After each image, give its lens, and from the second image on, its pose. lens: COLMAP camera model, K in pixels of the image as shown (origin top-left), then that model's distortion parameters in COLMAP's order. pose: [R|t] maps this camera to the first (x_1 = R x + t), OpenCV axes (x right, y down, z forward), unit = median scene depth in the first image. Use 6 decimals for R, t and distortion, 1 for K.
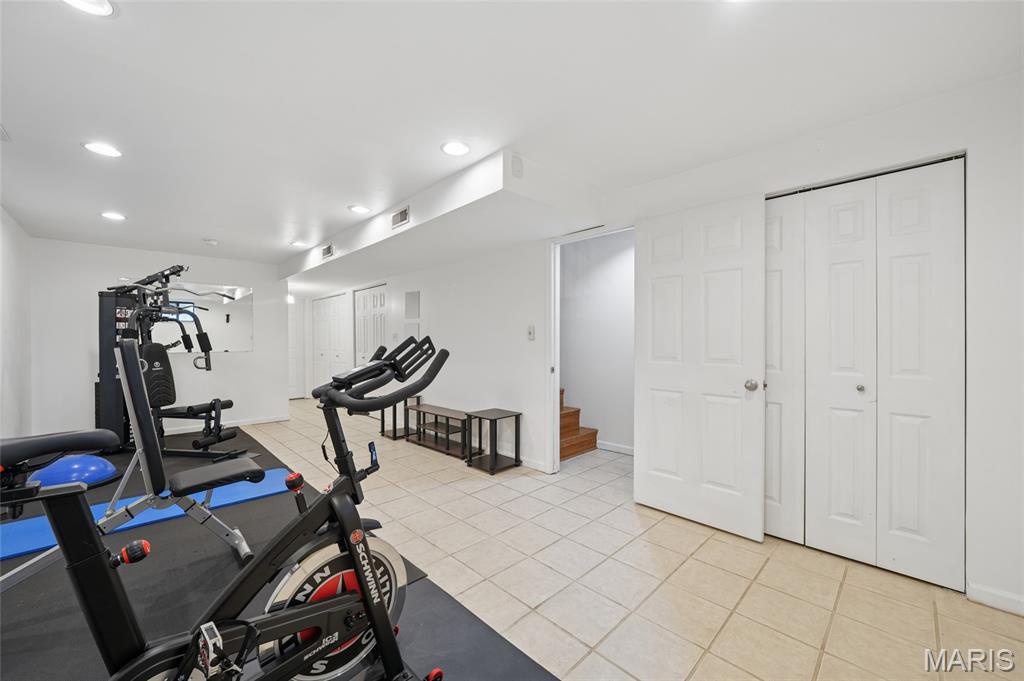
lens RADIAL K [[400.1, 0, 509.5], [0, 400.1, 349.2], [0, 0, 1]] dist [-0.010481, 0.000058]
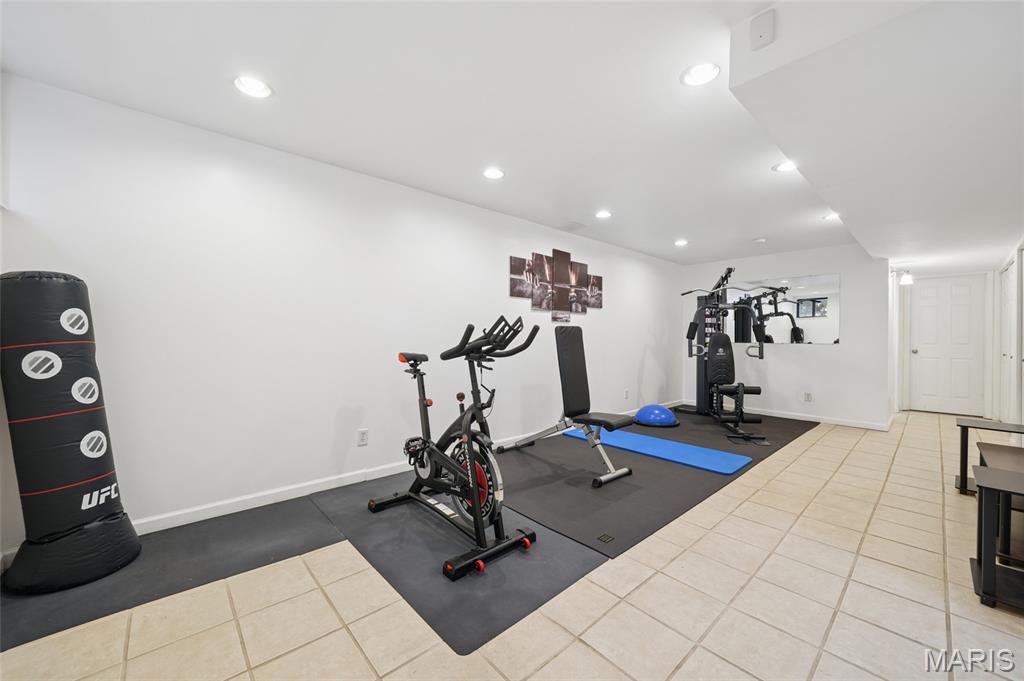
lens RADIAL K [[400.1, 0, 509.5], [0, 400.1, 349.2], [0, 0, 1]] dist [-0.010481, 0.000058]
pose [[-0.057101, 0.033401, -0.997810, 0.896753], [-0.030832, 0.998905, 0.035202, 0.024636], [0.997892, 0.032774, -0.056009, 0.901359]]
